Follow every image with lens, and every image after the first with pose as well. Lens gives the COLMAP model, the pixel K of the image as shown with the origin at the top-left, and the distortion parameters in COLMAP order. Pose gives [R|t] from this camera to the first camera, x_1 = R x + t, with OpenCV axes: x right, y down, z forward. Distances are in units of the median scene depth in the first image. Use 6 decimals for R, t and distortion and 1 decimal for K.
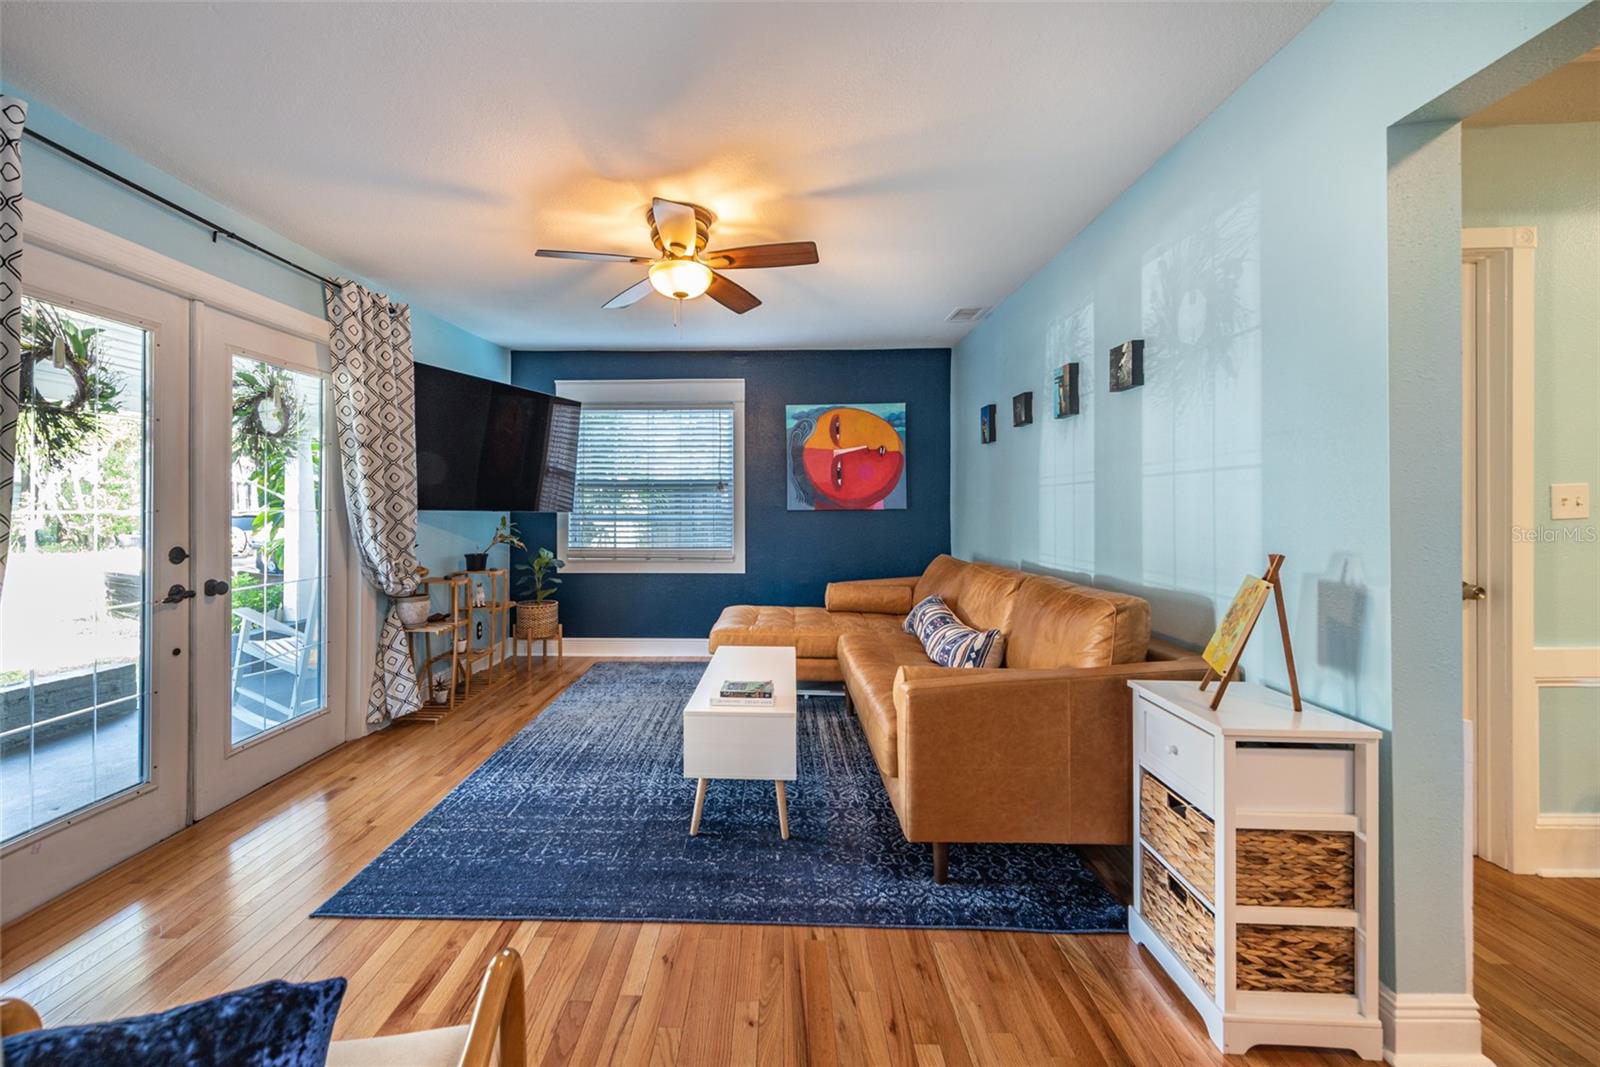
lens RADIAL K [[654.4, 0, 756.3], [0, 654.4, 504.7], [0, 0, 1]] dist [0.000830, -0.000134]
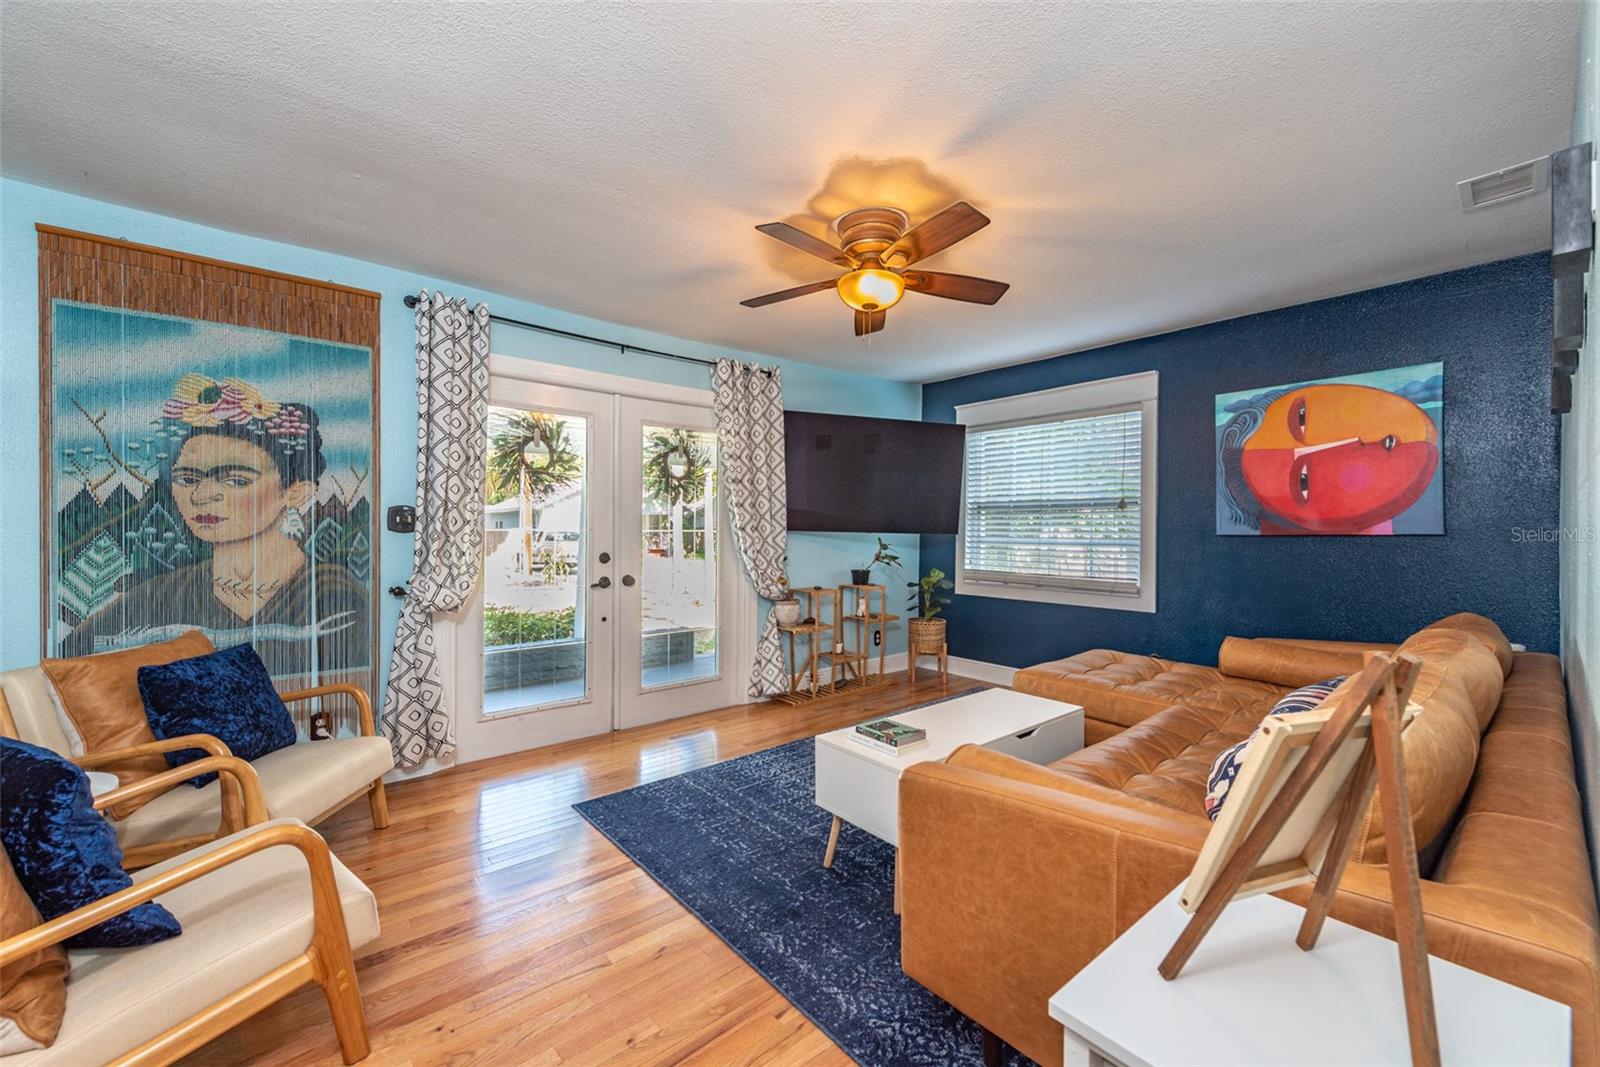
lens RADIAL K [[623.0, 0, 793.7], [0, 623.0, 527.7], [0, 0, 1]] dist [0.001676, -0.000083]
pose [[0.669525, 0.001662, -0.742788, 0.373075], [-0.001991, 0.999998, 0.000443, 0.001864], [0.742787, 0.001182, 0.669527, 0.231994]]
